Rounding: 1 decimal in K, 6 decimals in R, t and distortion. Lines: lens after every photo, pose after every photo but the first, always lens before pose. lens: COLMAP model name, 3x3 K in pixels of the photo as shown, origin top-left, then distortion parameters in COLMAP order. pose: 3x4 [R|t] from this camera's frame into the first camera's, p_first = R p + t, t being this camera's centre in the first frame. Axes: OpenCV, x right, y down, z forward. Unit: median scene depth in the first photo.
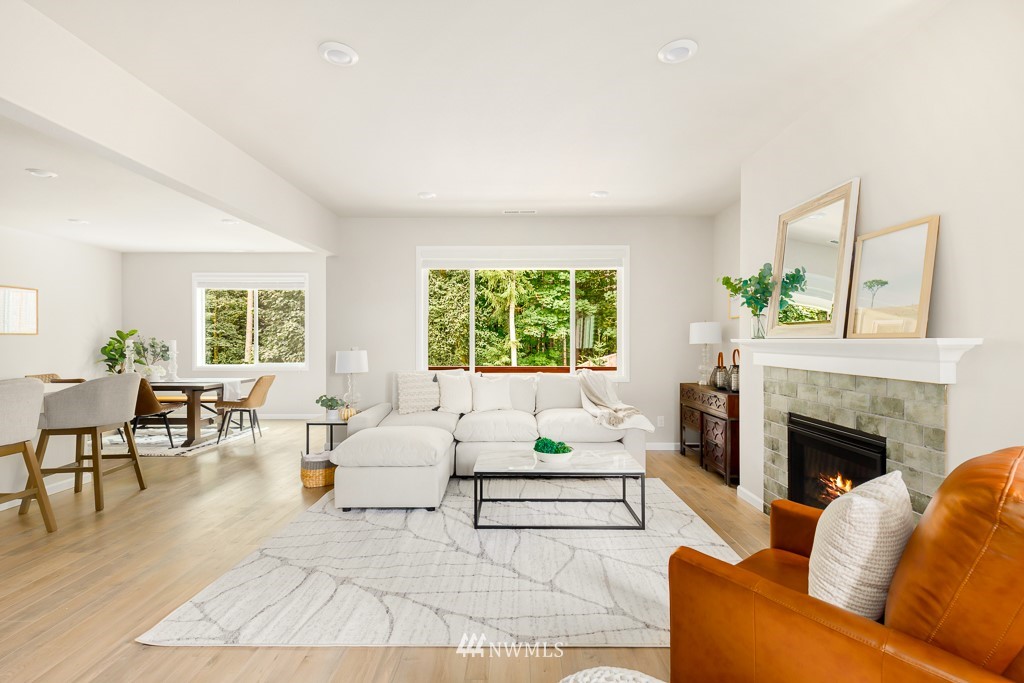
lens RADIAL K [[469.7, 0, 515.4], [0, 469.7, 338.1], [0, 0, 1]] dist [0.002933, 0.000164]
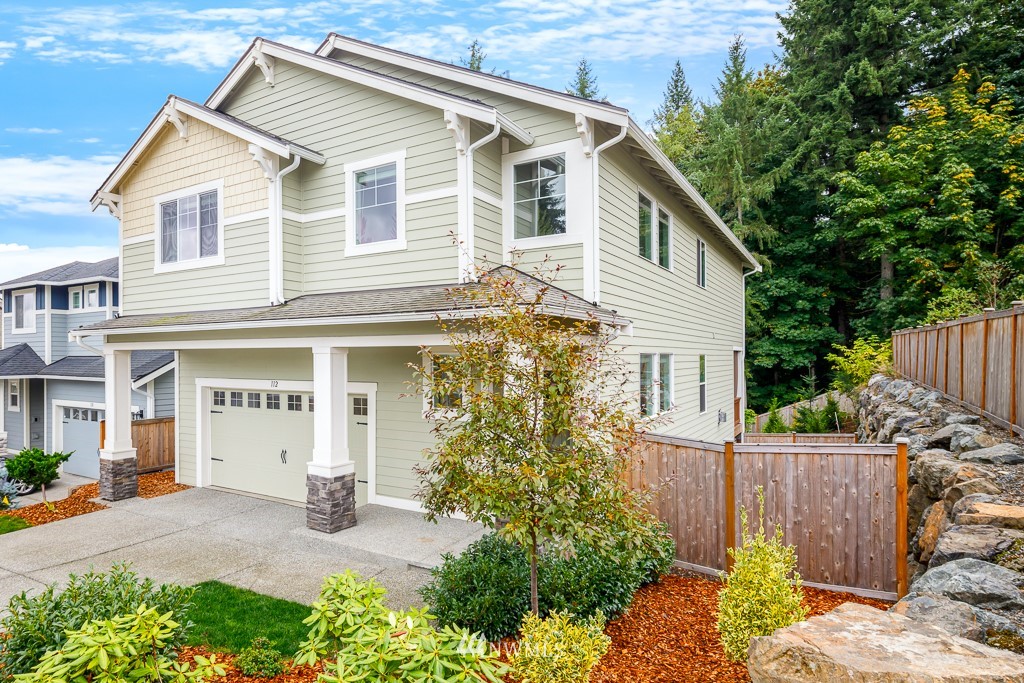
lens RADIAL K [[584.8, 0, 452.7], [0, 584.8, 354.5], [0, 0, 1]] dist [0.001584, 0.000905]
pose [[0.837918, -0.003268, -0.545787, 0.164011], [0.005333, 0.999983, 0.002201, -0.036412], [0.545770, -0.004755, 0.837921, -0.430683]]
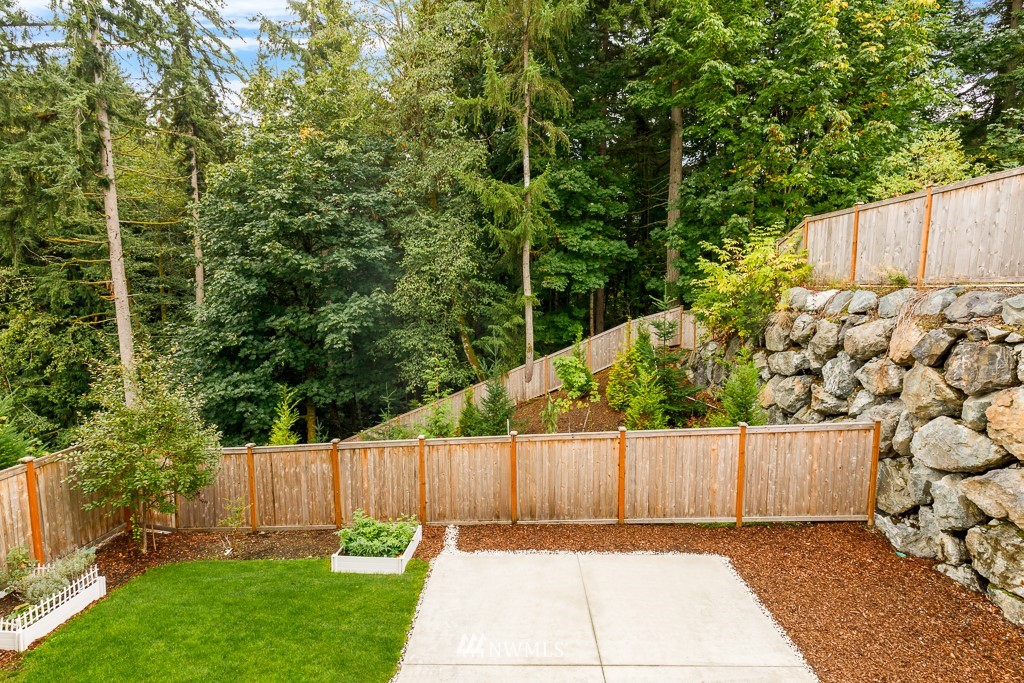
lens RADIAL K [[461.2, 0, 512.0], [0, 461.2, 341.5], [0, 0, 1]] dist [0.008019, -0.000896]
pose [[0.999895, -0.003418, -0.014078, -0.019665], [0.004851, 0.994662, 0.103073, 0.002622], [0.013651, -0.103131, 0.994574, 0.257750]]
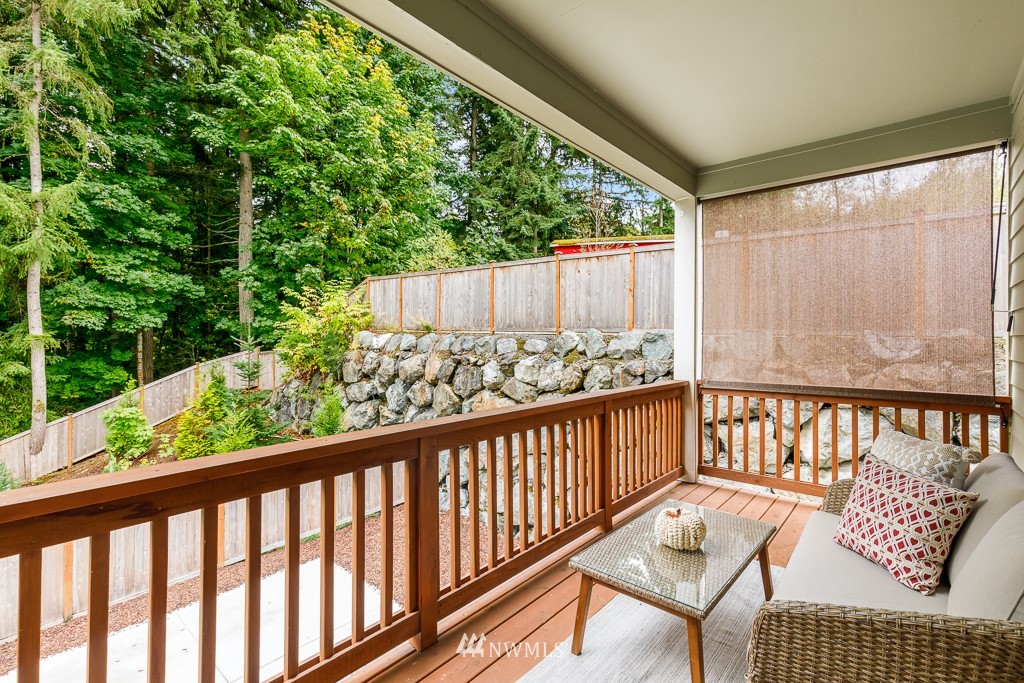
lens RADIAL K [[462.4, 0, 514.9], [0, 462.4, 337.7], [0, 0, 1]] dist [0.003547, 0.000024]
pose [[0.646359, 0.001718, 0.763031, -0.057011], [-0.007518, 0.999963, 0.004117, 0.002450], [-0.762996, -0.008398, 0.646348, 0.213188]]
